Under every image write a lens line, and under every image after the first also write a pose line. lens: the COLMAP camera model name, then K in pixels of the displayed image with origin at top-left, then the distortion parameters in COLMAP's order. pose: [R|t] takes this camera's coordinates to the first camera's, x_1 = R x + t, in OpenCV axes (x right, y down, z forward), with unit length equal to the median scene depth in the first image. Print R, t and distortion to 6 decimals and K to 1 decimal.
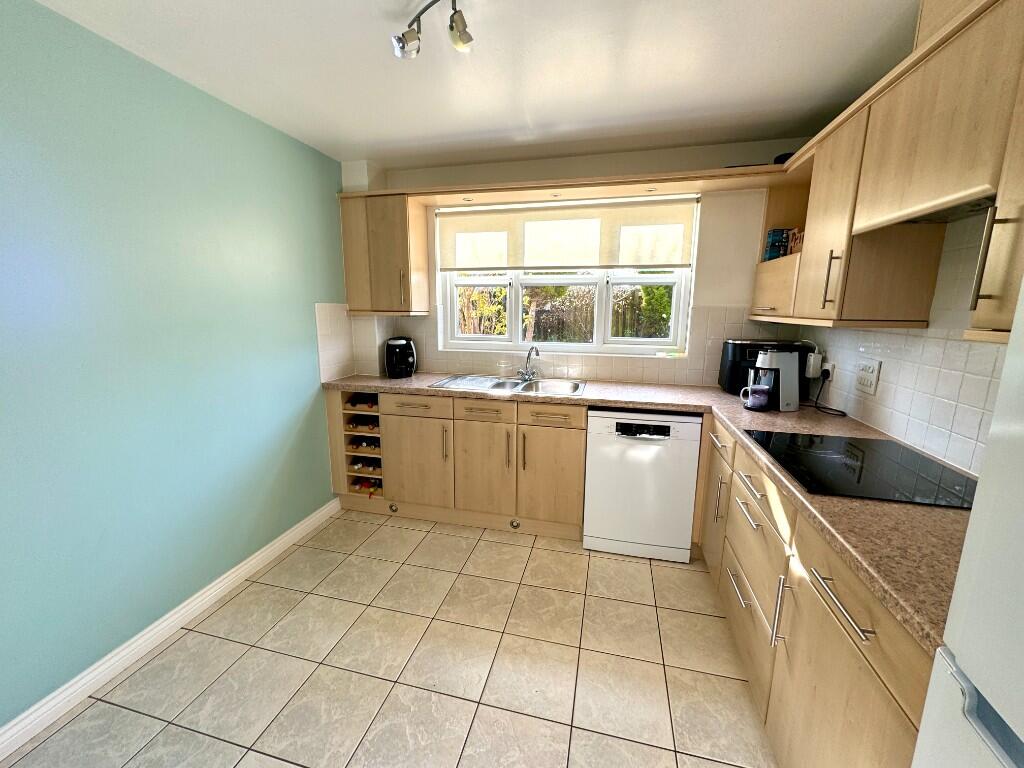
lens RADIAL K [[409.4, 0, 512.9], [0, 409.4, 383.1], [0, 0, 1]] dist [0.002810, 0.000286]
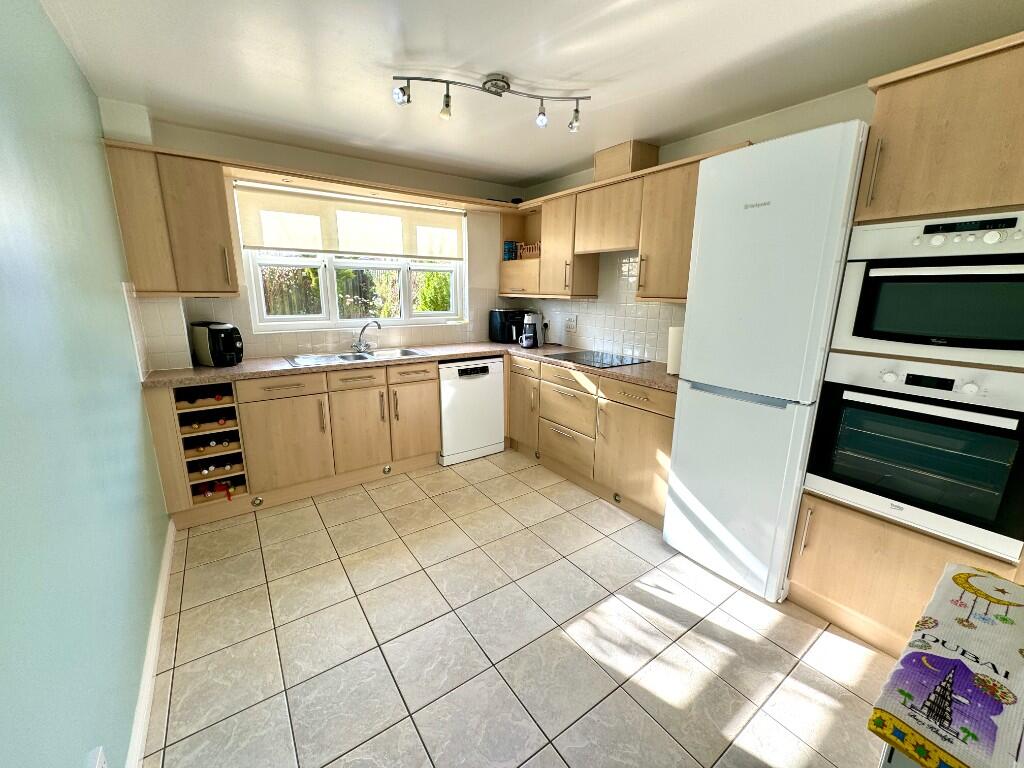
lens RADIAL K [[409.4, 0, 507.3], [0, 409.4, 382.5], [0, 0, 1]] dist [0.002810, 0.000286]
pose [[0.659491, -0.166486, 0.733044, -0.621285], [0.133569, 0.985601, 0.103680, 0.013522], [-0.739751, 0.029536, 0.672232, -0.080032]]
